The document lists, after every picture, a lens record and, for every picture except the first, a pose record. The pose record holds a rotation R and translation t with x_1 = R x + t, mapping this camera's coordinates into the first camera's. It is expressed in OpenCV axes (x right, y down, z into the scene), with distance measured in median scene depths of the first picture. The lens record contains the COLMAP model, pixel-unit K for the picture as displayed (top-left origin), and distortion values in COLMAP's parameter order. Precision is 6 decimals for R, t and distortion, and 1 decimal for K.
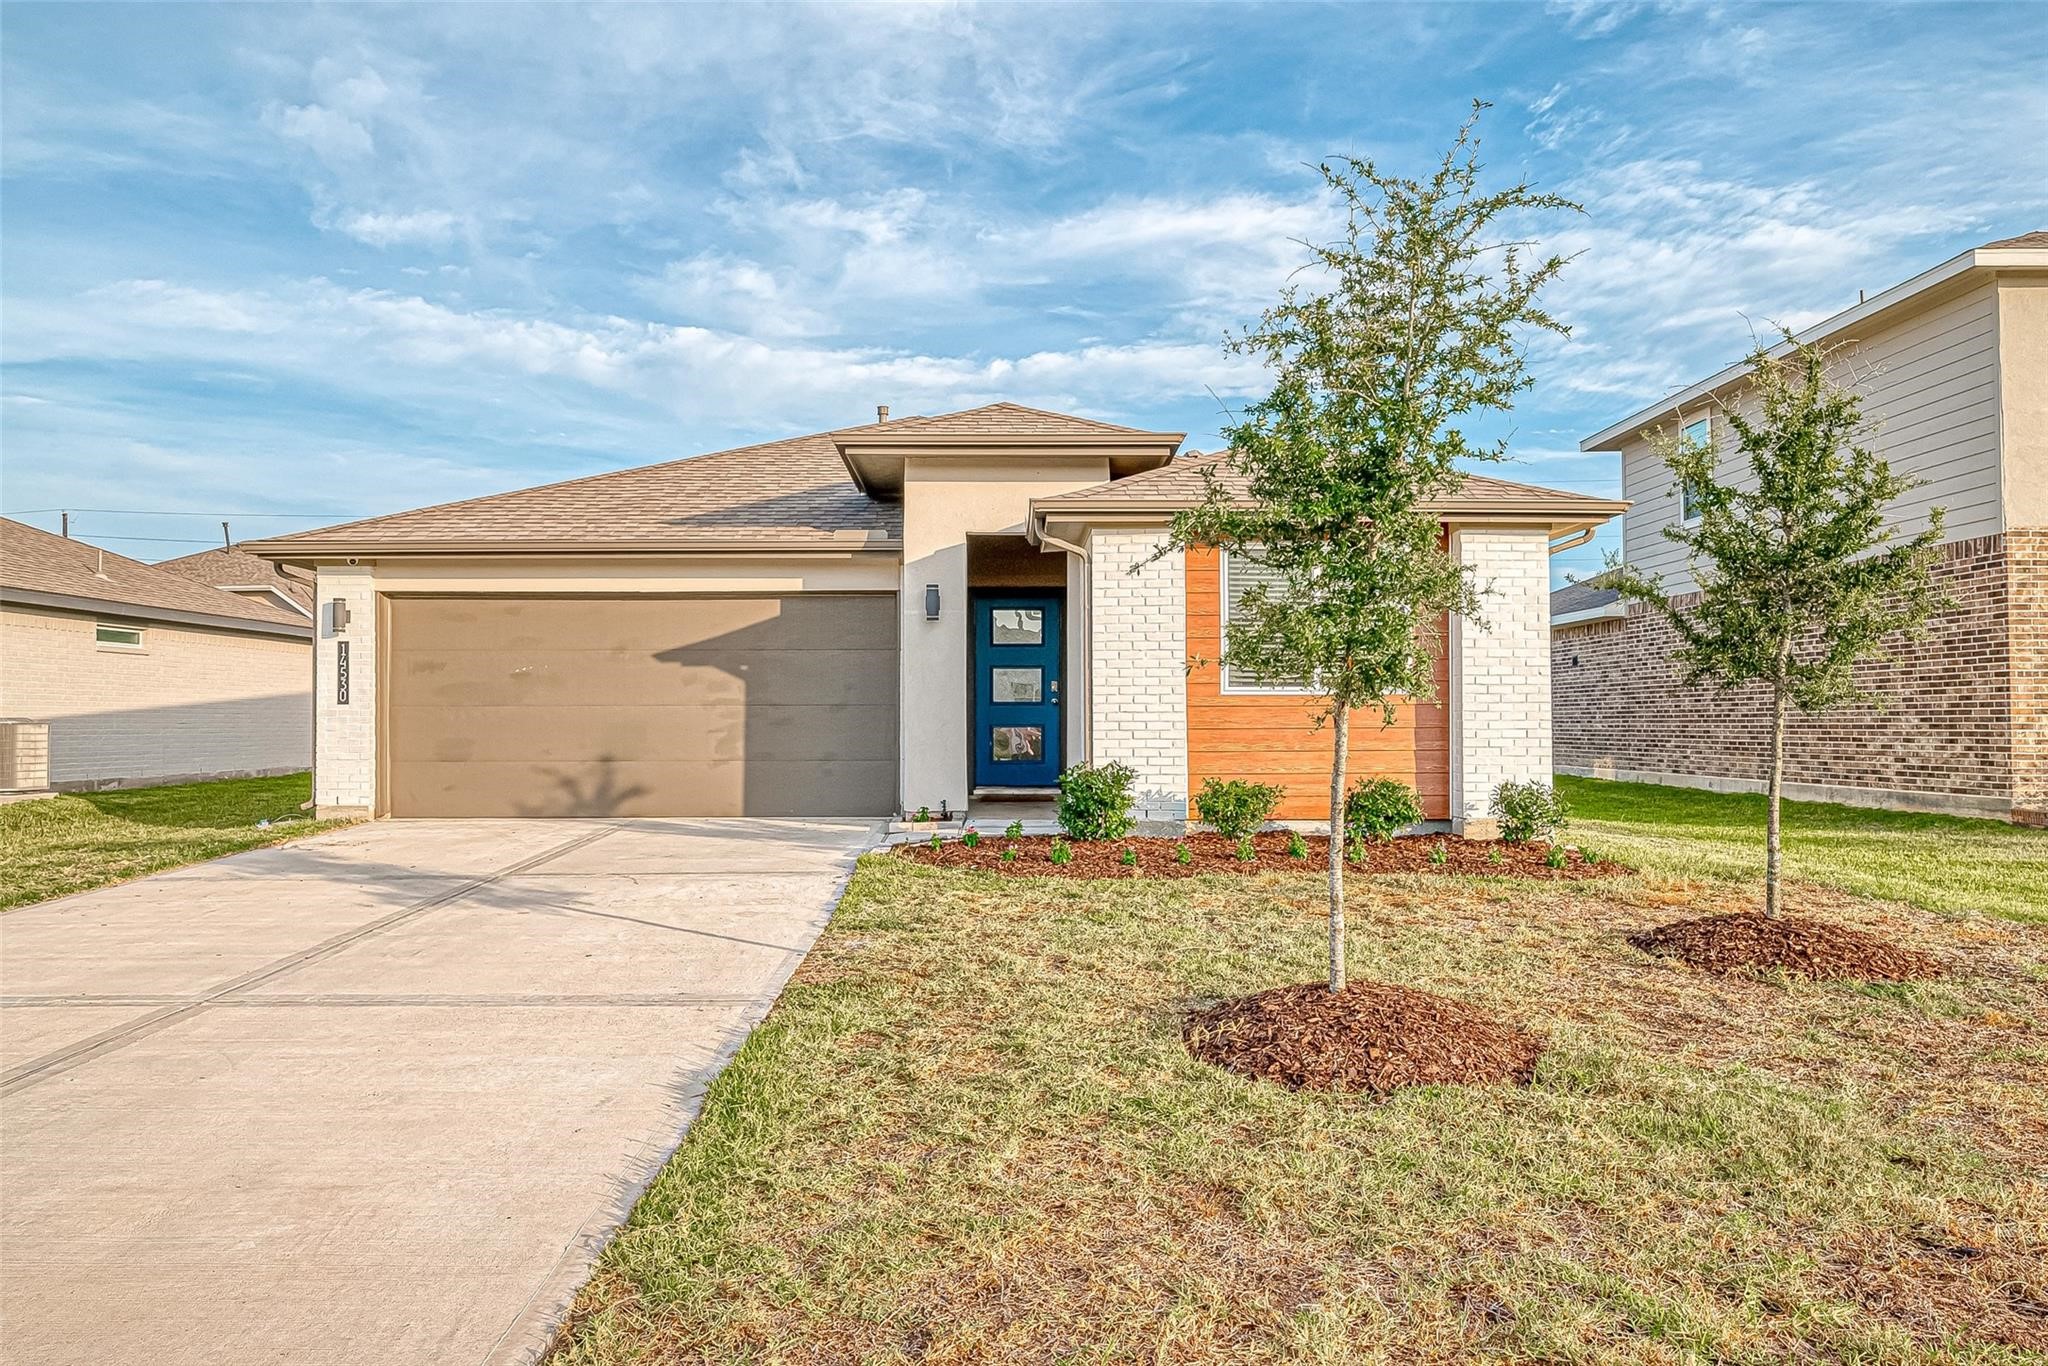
lens RADIAL K [[1425.1, 0, 1024.0], [0, 1425.1, 684.8], [0, 0, 1]] dist [-0.005174, 0.002423]
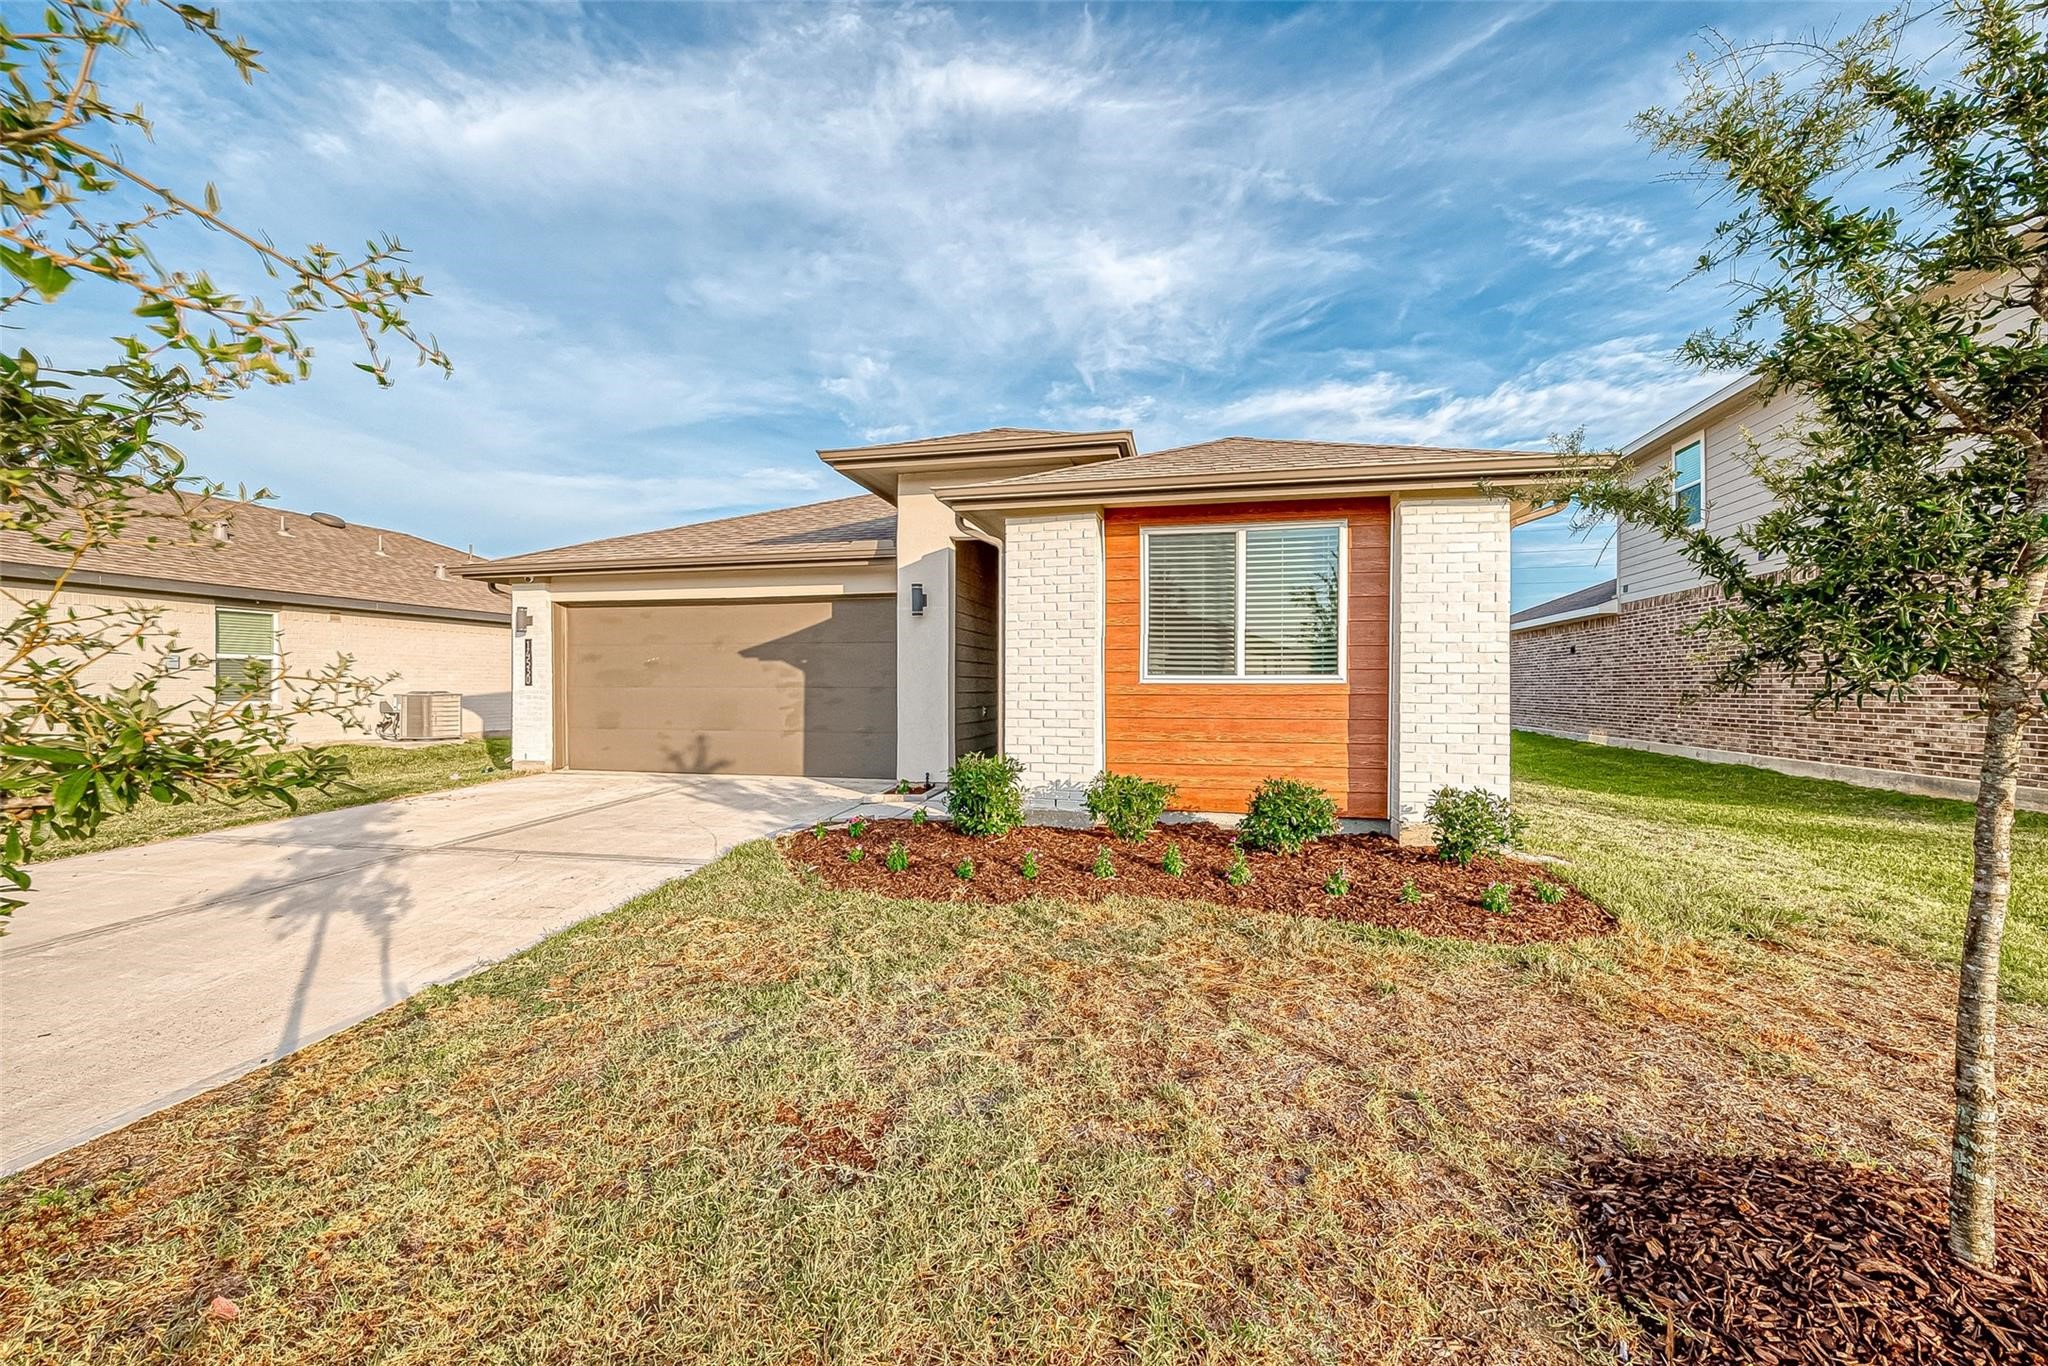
lens RADIAL K [[813.3, 0, 1023.1], [0, 813.3, 688.1], [0, 0, 1]] dist [-0.002303, -0.000576]
pose [[0.972434, 0.005109, -0.233122, 0.157685], [0.000981, 0.999662, 0.025998, -0.003569], [0.233176, -0.025510, 0.972100, 0.358385]]
